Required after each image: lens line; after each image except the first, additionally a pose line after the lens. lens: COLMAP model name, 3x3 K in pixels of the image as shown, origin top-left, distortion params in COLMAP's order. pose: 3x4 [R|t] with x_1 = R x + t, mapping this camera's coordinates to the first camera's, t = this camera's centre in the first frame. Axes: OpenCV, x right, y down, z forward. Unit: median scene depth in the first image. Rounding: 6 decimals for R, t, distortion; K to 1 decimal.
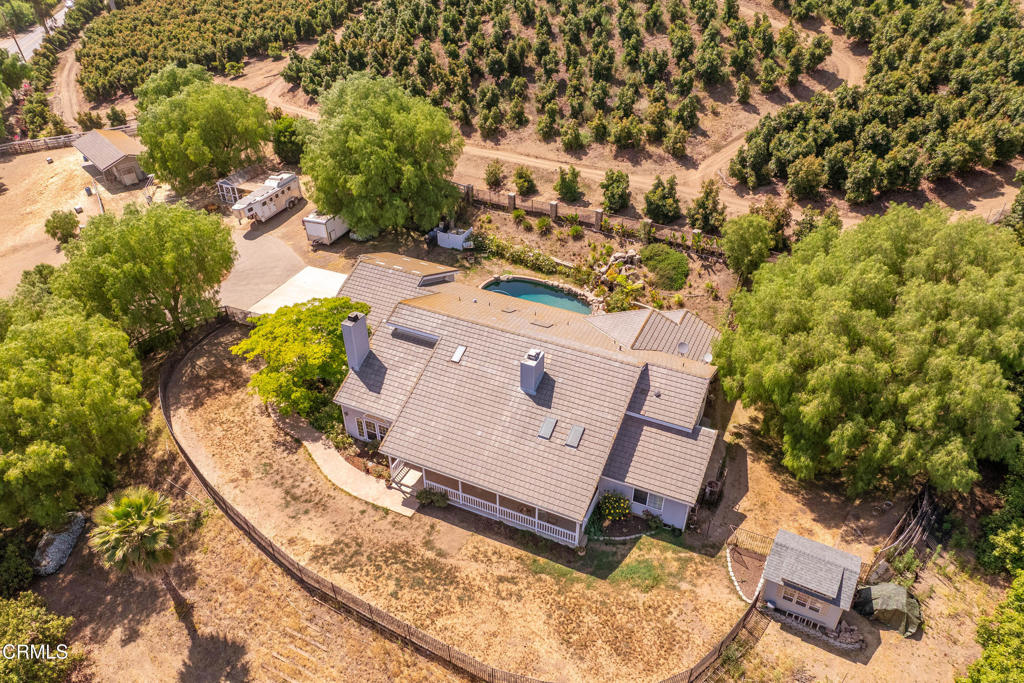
lens RADIAL K [[725.9, 0, 512.0], [0, 725.9, 341.5], [0, 0, 1]] dist [-0.005177, -0.001691]
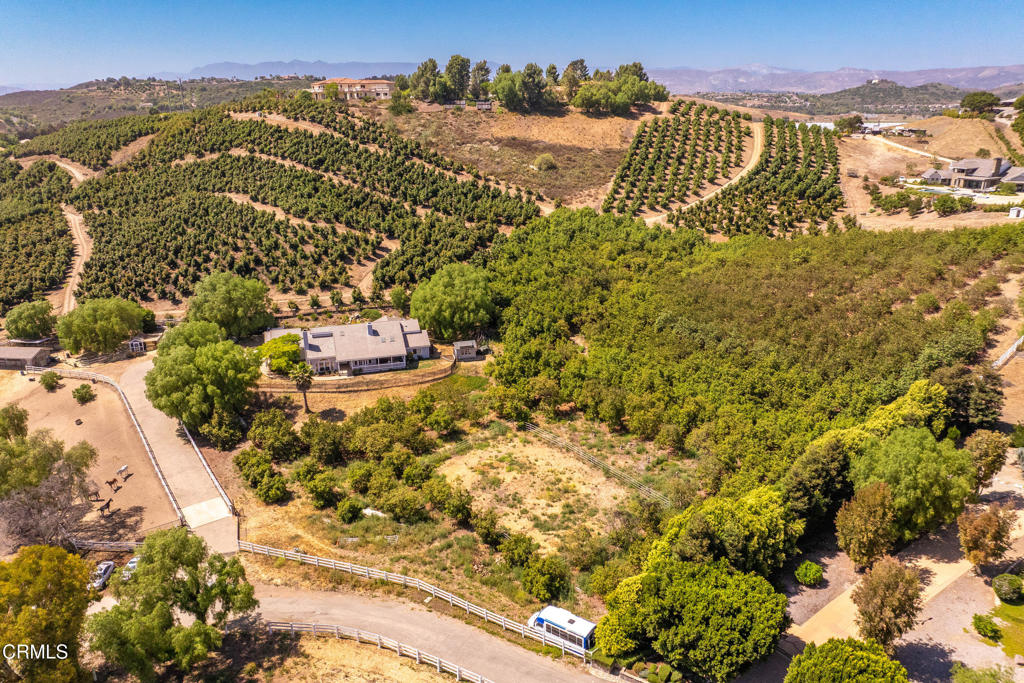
lens RADIAL K [[725.9, 0, 512.0], [0, 725.9, 341.5], [0, 0, 1]] dist [-0.005177, -0.001691]
pose [[0.753748, -0.219582, 0.619393, -0.956884], [0.396330, 0.903716, -0.161923, 0.552717], [-0.524200, 0.367533, 0.768202, -1.125033]]
